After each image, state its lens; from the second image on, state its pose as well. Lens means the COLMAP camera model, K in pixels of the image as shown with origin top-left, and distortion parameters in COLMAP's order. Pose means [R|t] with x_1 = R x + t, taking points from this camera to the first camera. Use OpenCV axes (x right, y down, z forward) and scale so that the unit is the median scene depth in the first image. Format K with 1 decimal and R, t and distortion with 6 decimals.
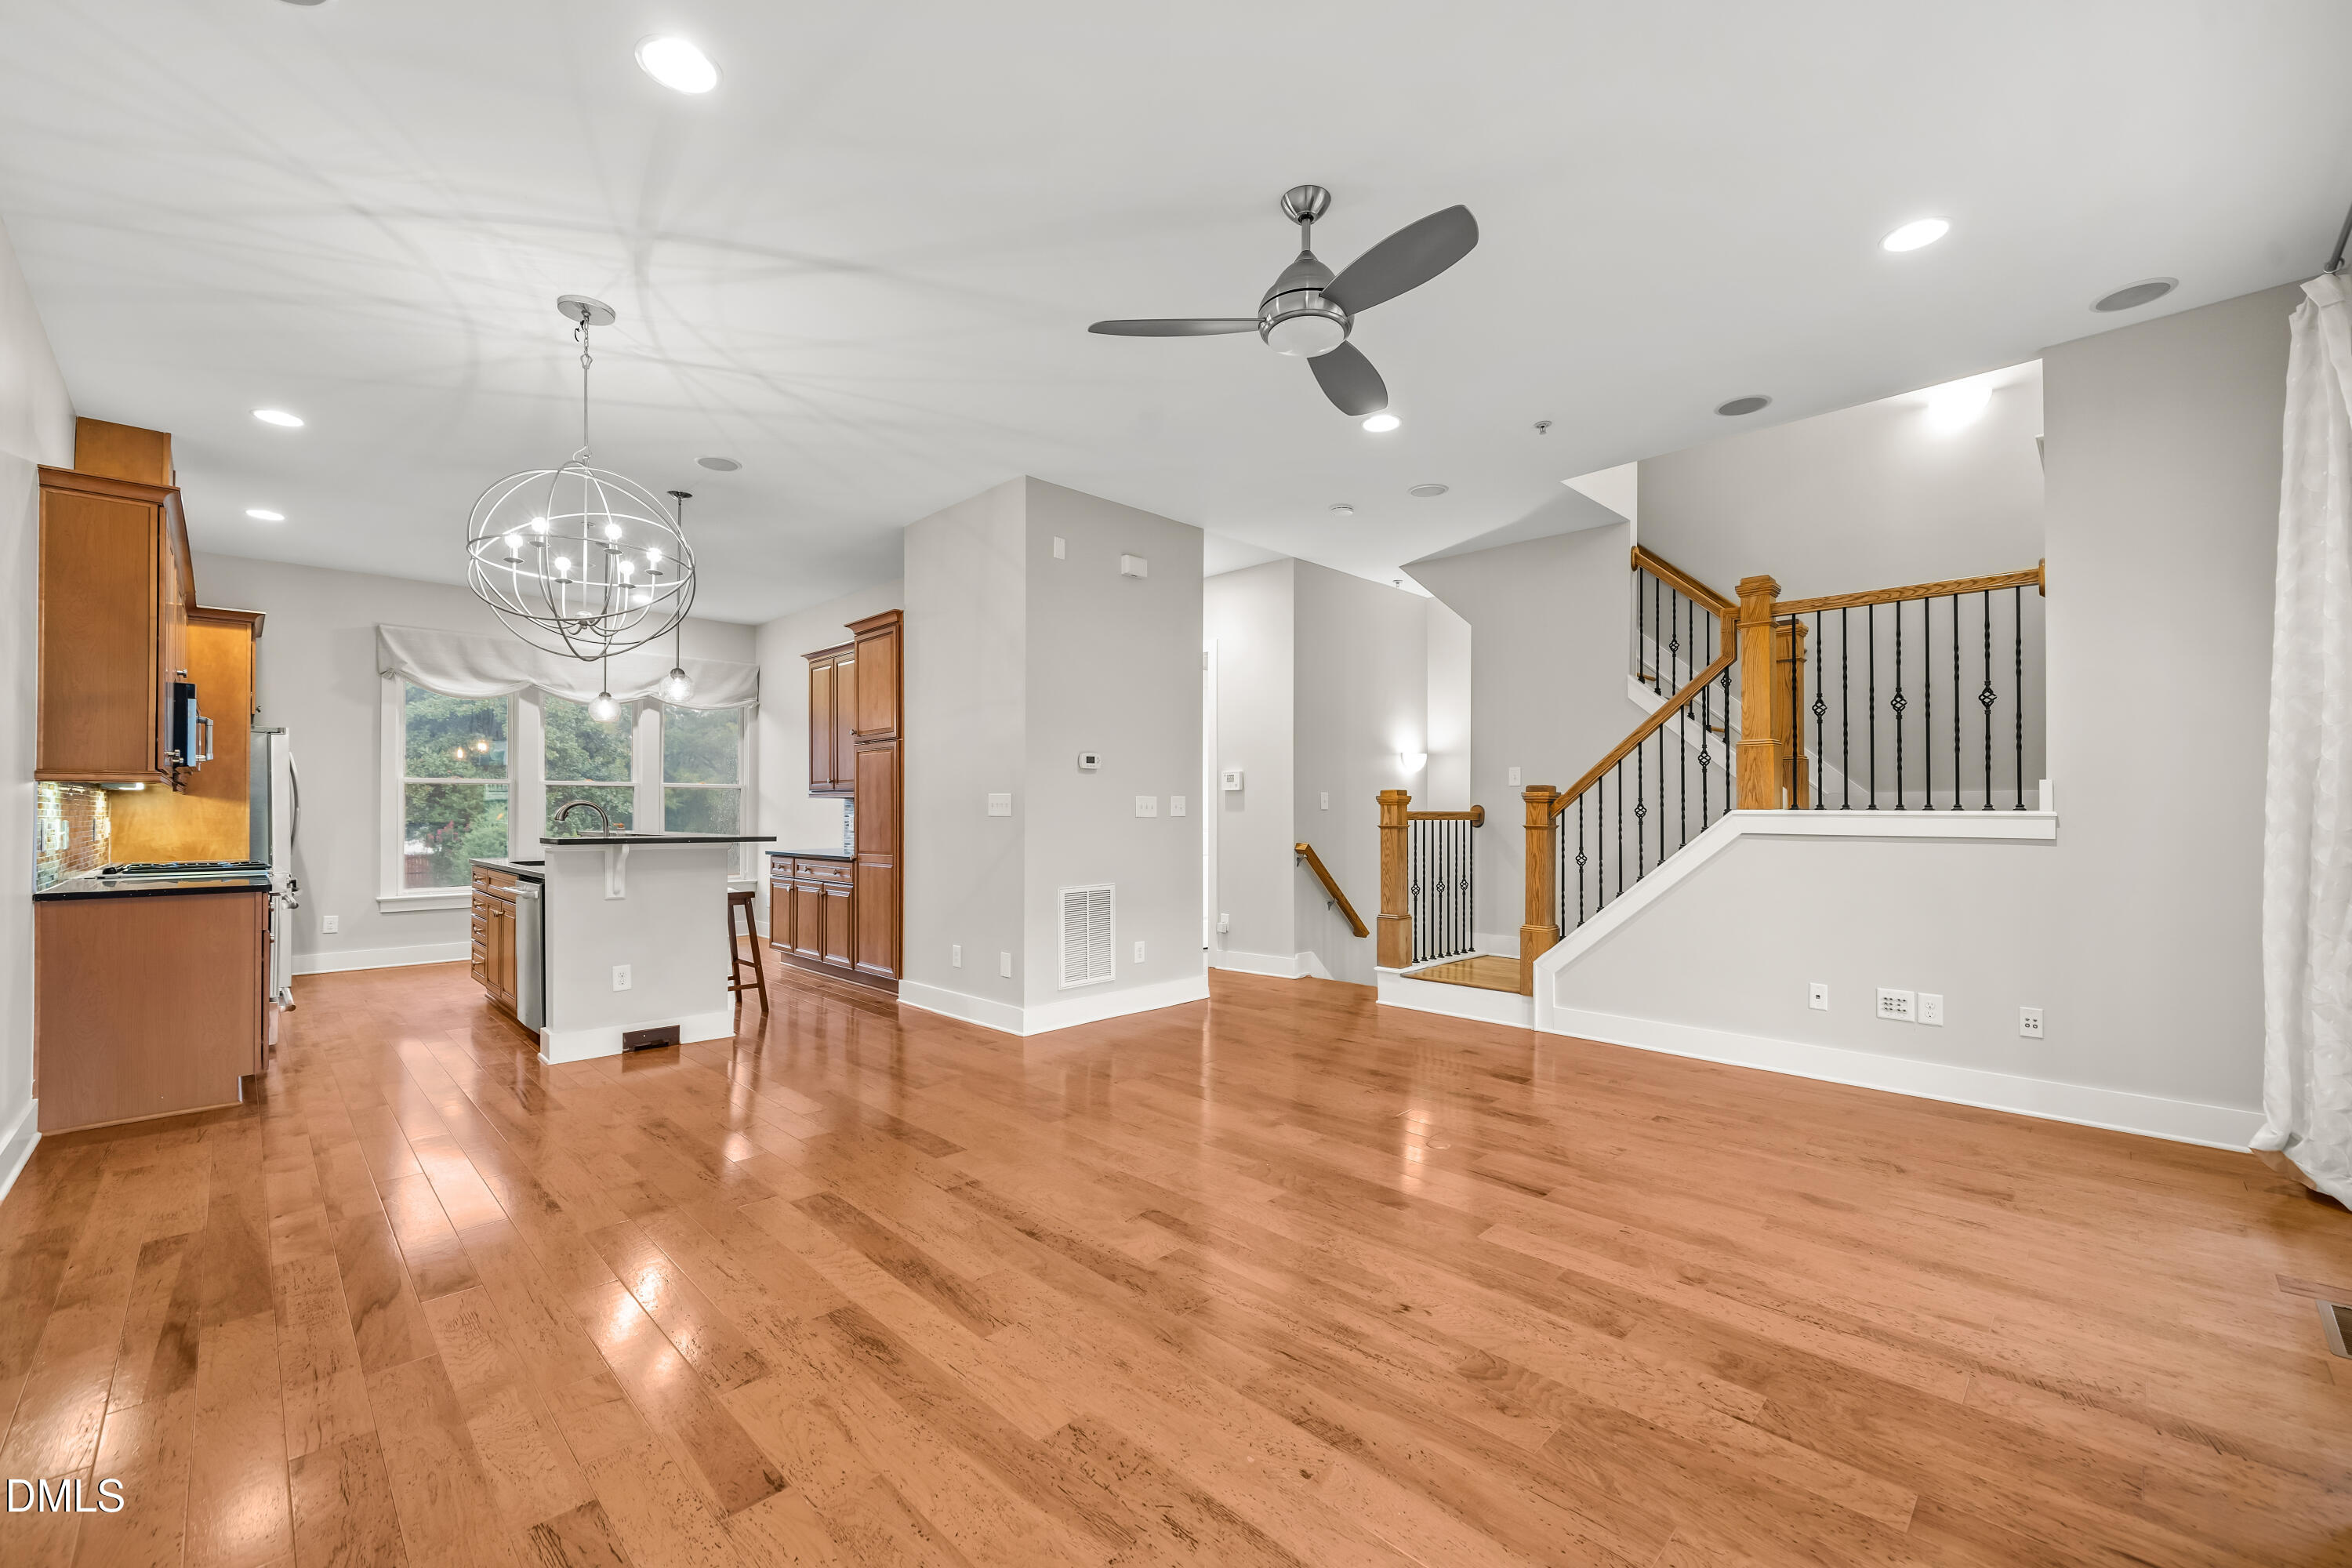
lens RADIAL K [[943.1, 0, 1173.4], [0, 943.1, 805.9], [0, 0, 1]] dist [-0.005356, -0.000012]
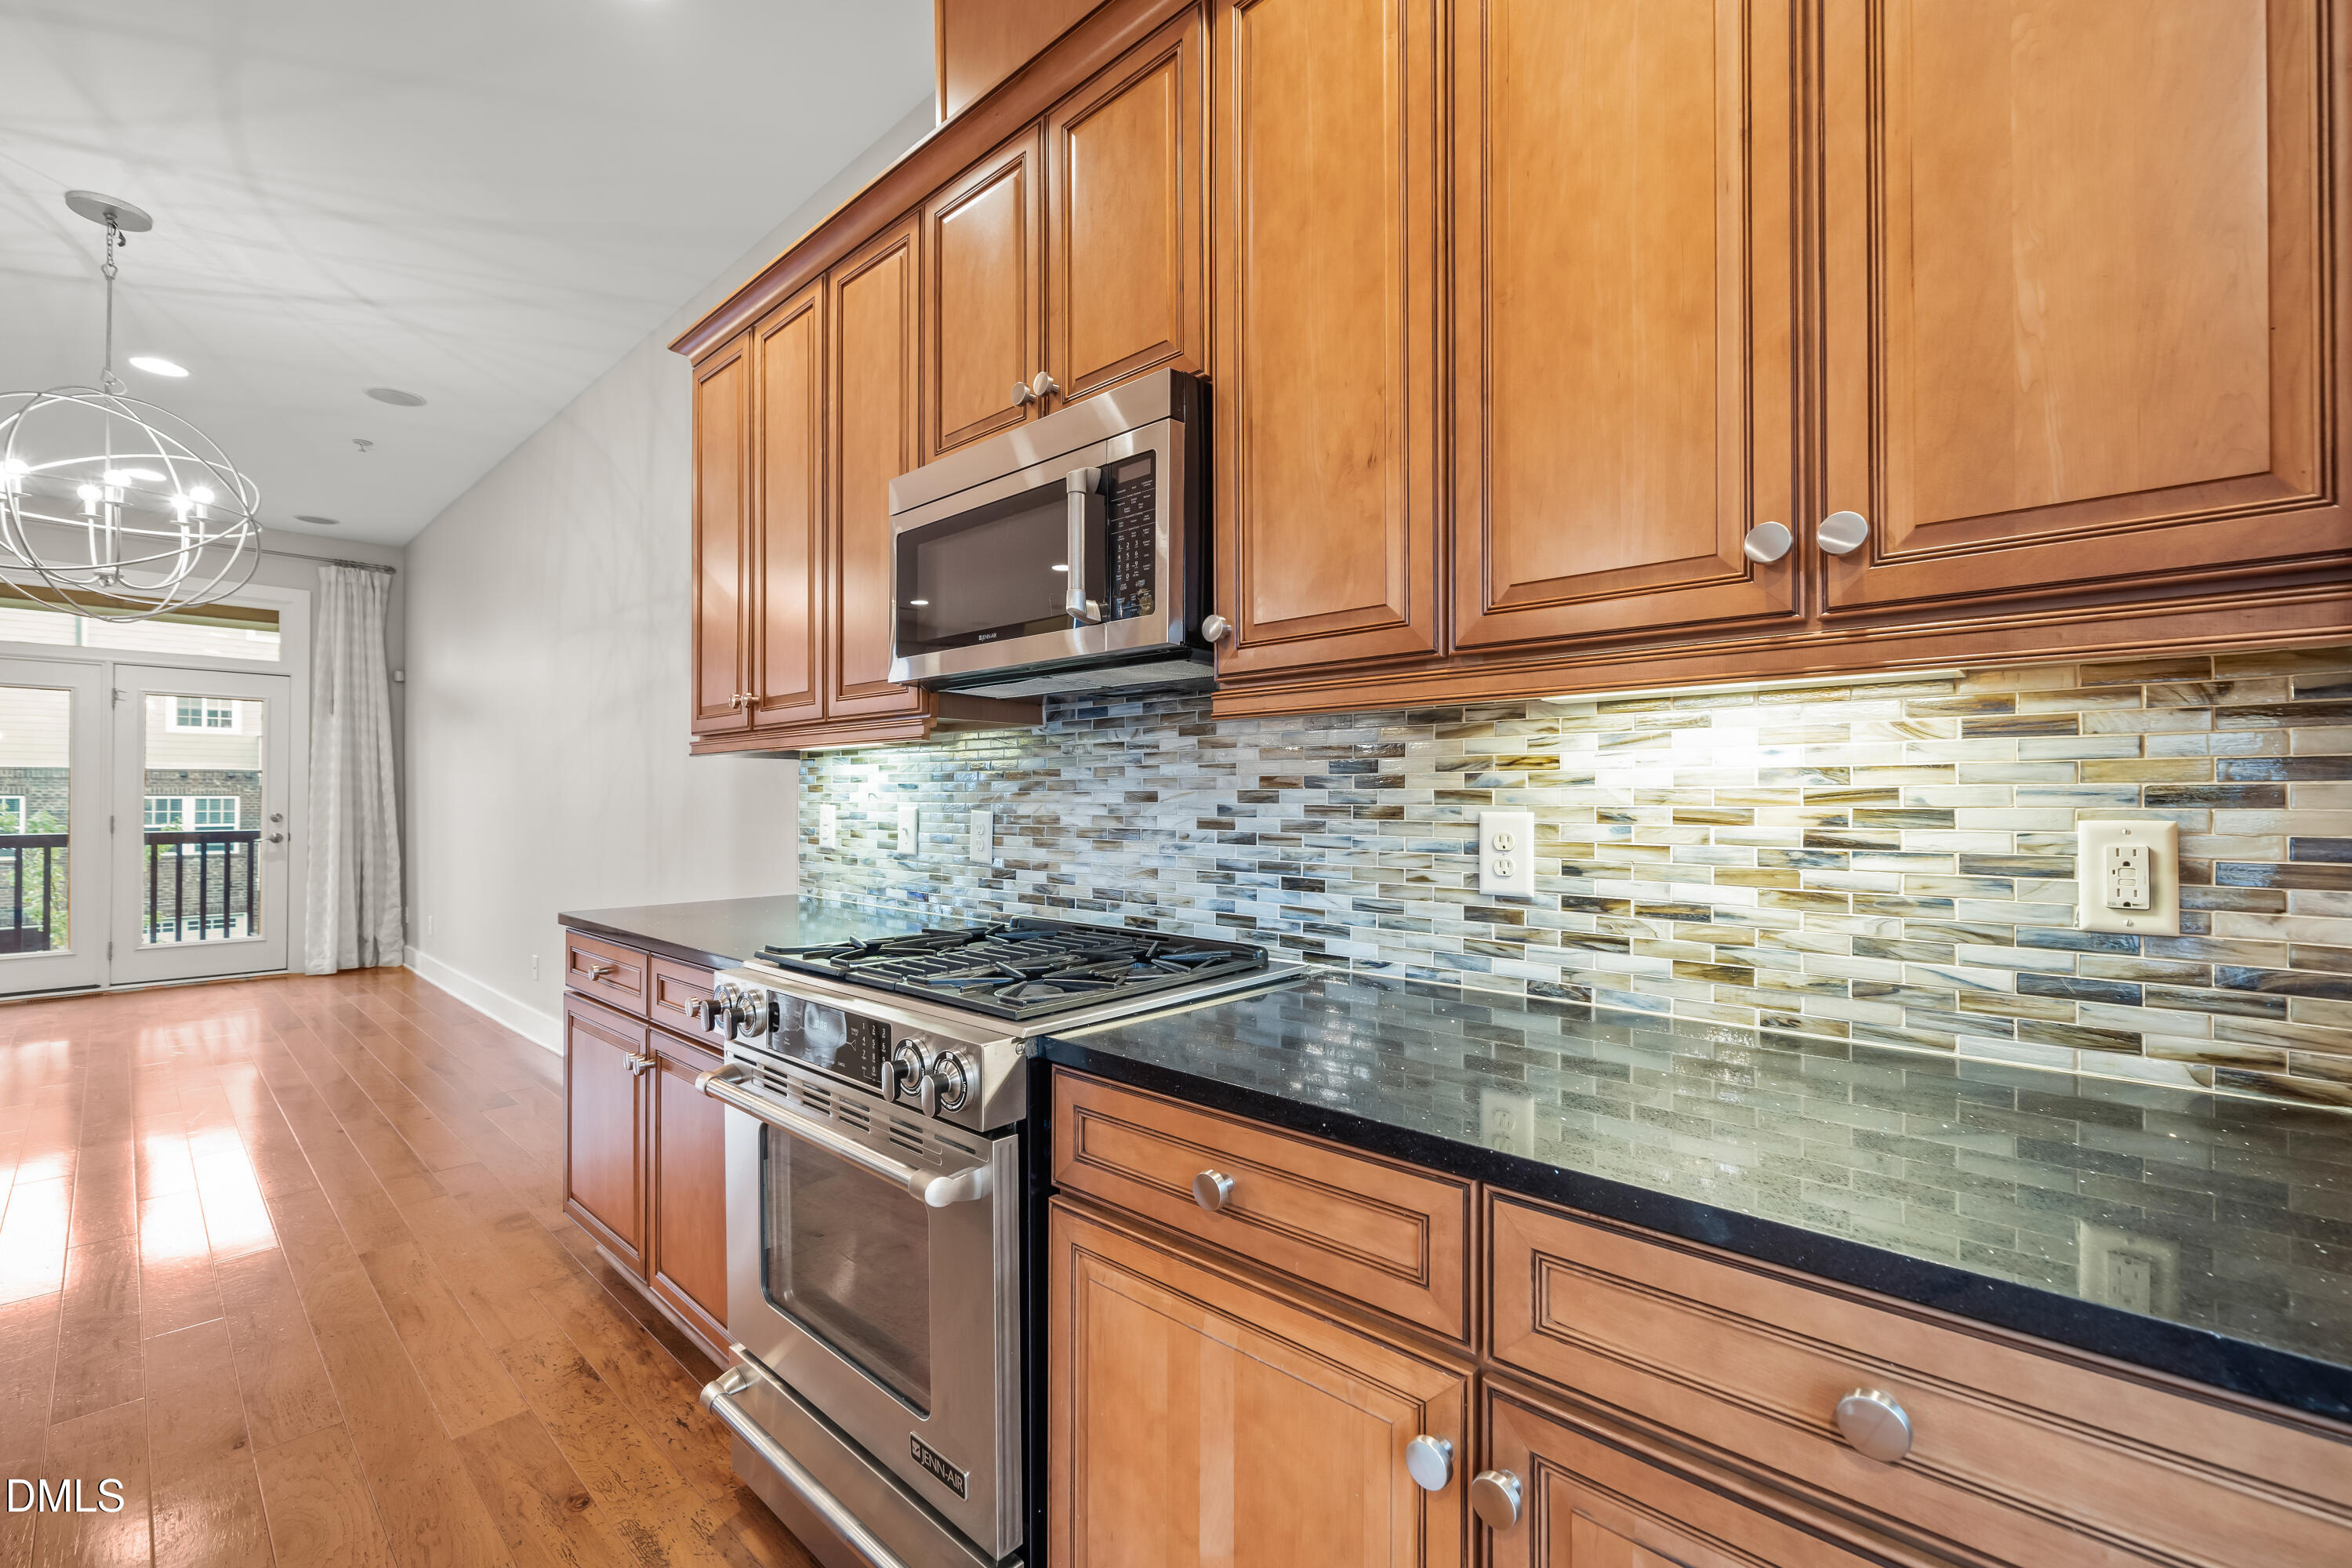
lens RADIAL K [[962.6, 0, 1178.7], [0, 962.6, 789.3], [0, 0, 1]] dist [-0.000924, 0.000094]
pose [[-0.998540, 0.002342, -0.053963, -1.100639], [0.003053, 0.999910, -0.013089, 0.009082], [0.053928, -0.013235, -0.998457, 1.369595]]
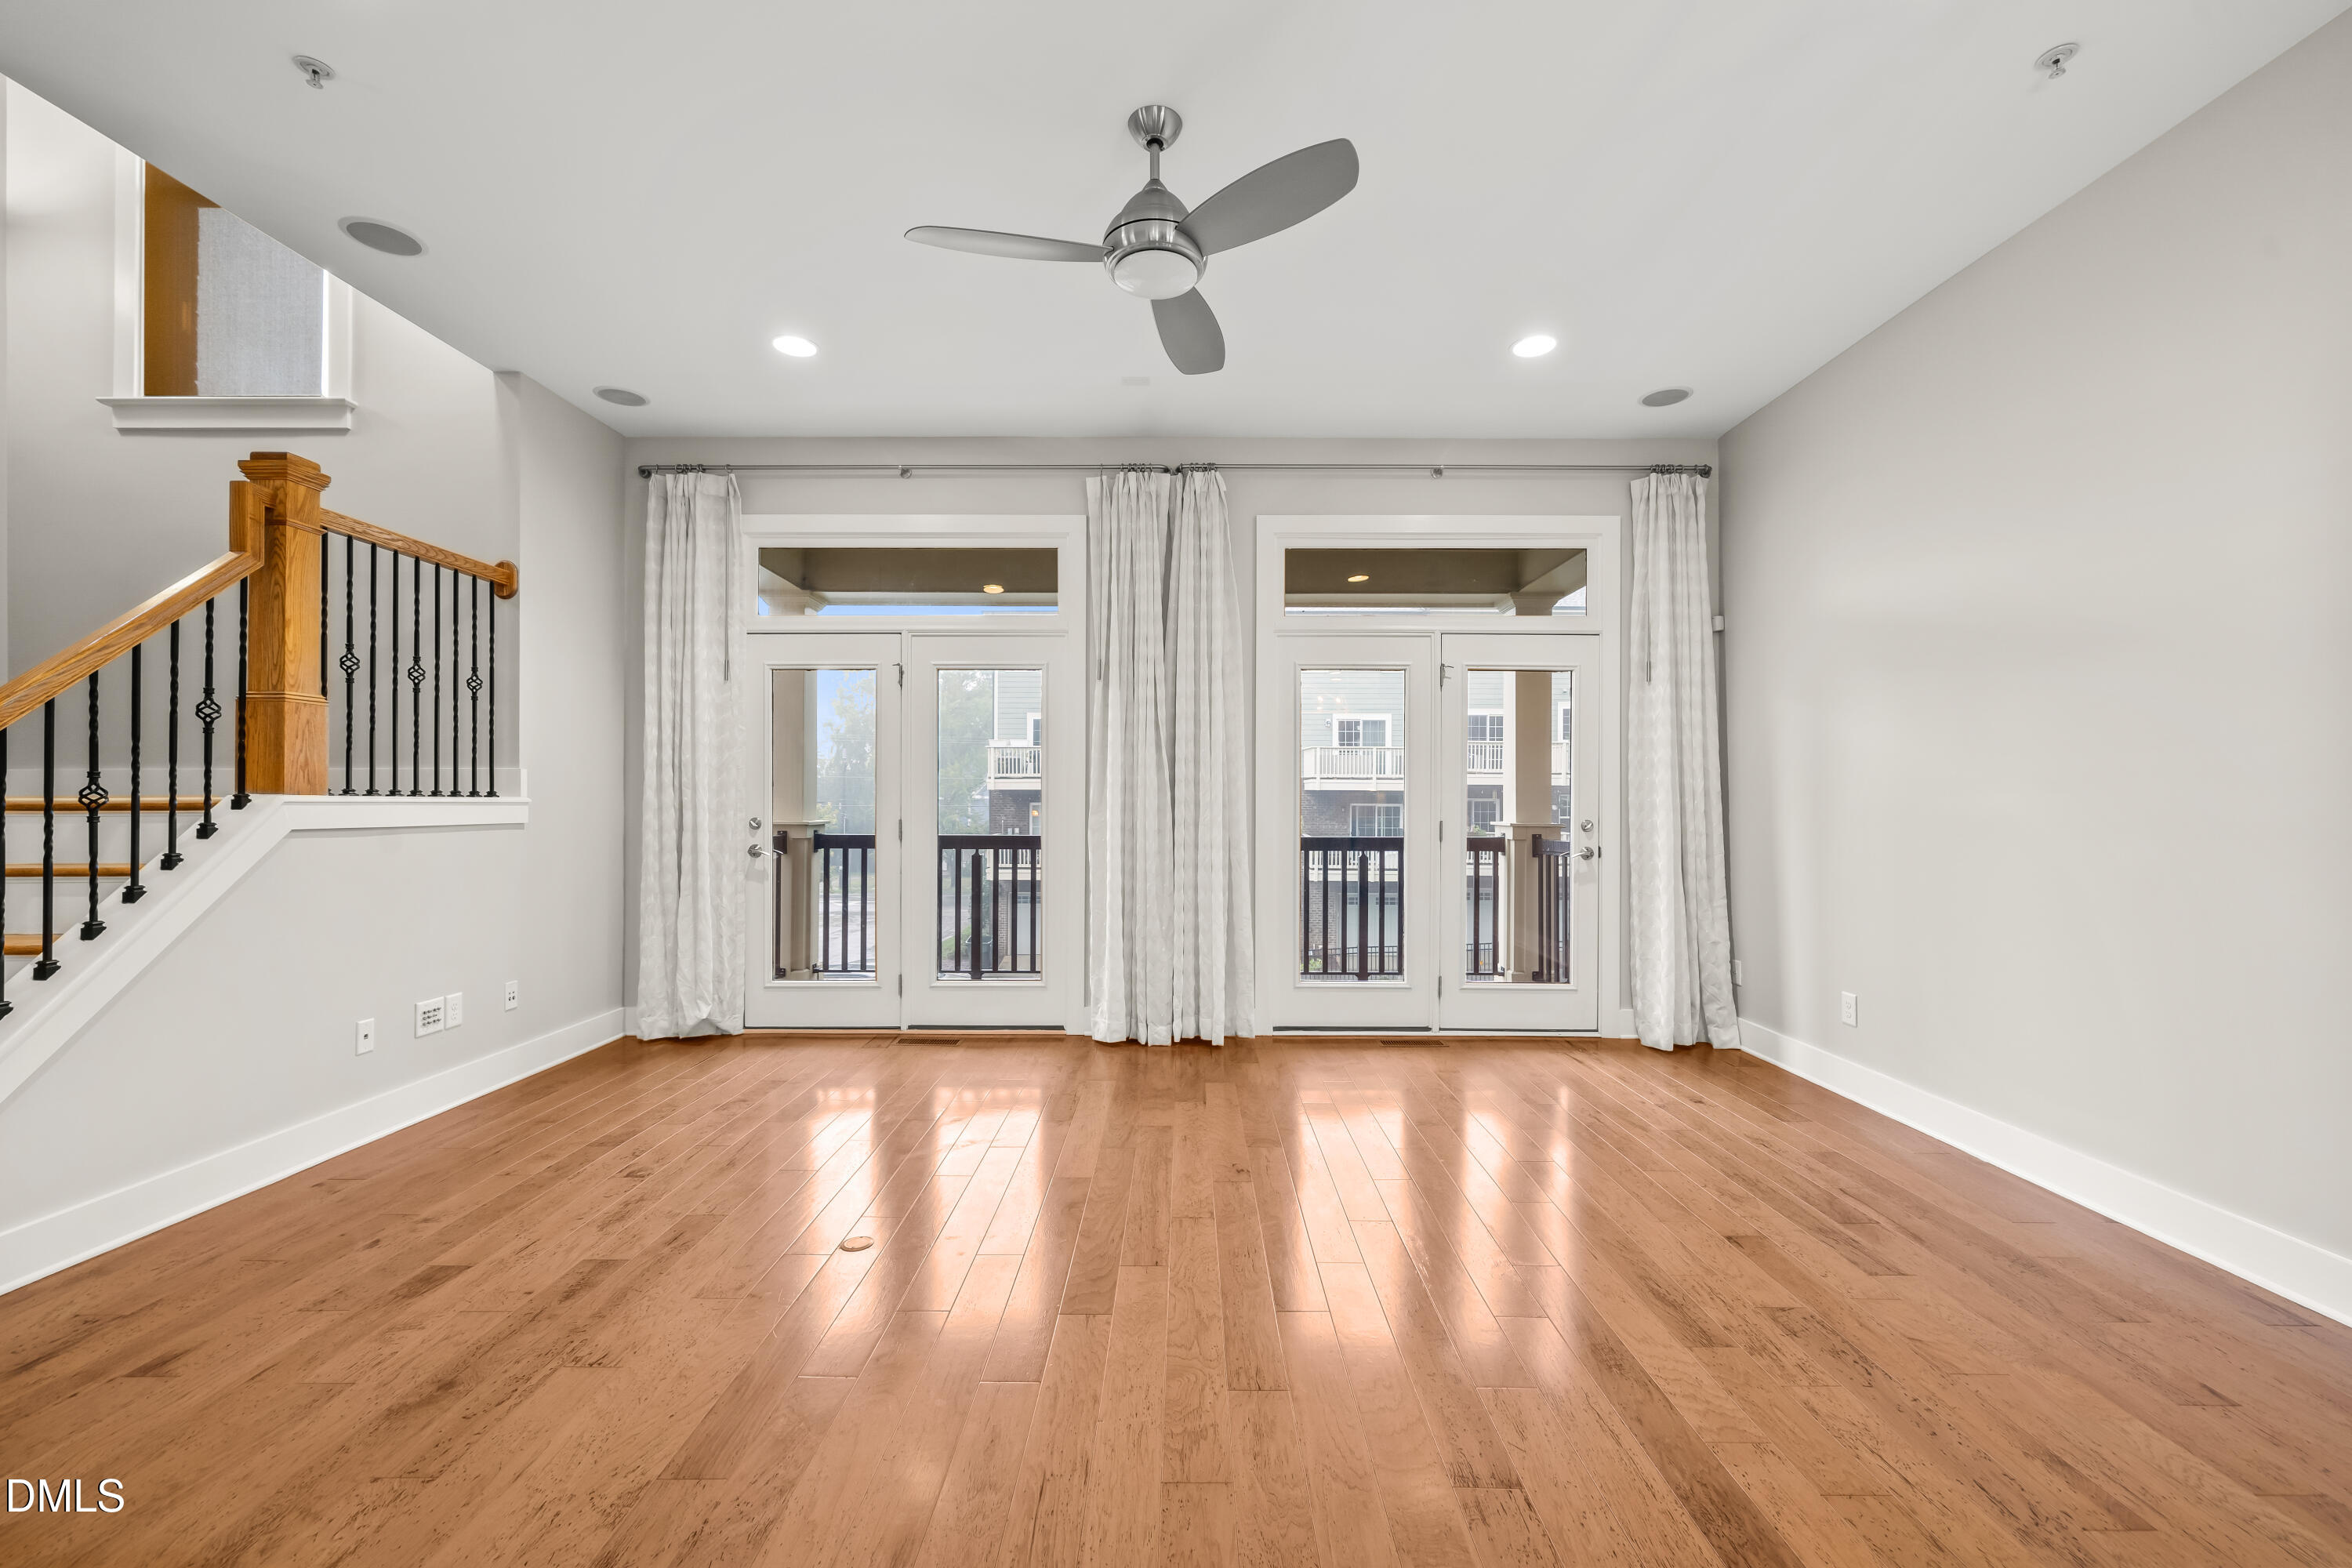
lens RADIAL K [[952.3, 0, 1190.9], [0, 952.3, 794.9], [0, 0, 1]] dist [-0.001744, -0.000123]
pose [[-0.713118, 0.003043, 0.701038, -0.308077], [-0.005147, 0.999941, -0.009577, 0.006794], [-0.701026, -0.010438, -0.713060, 0.953427]]
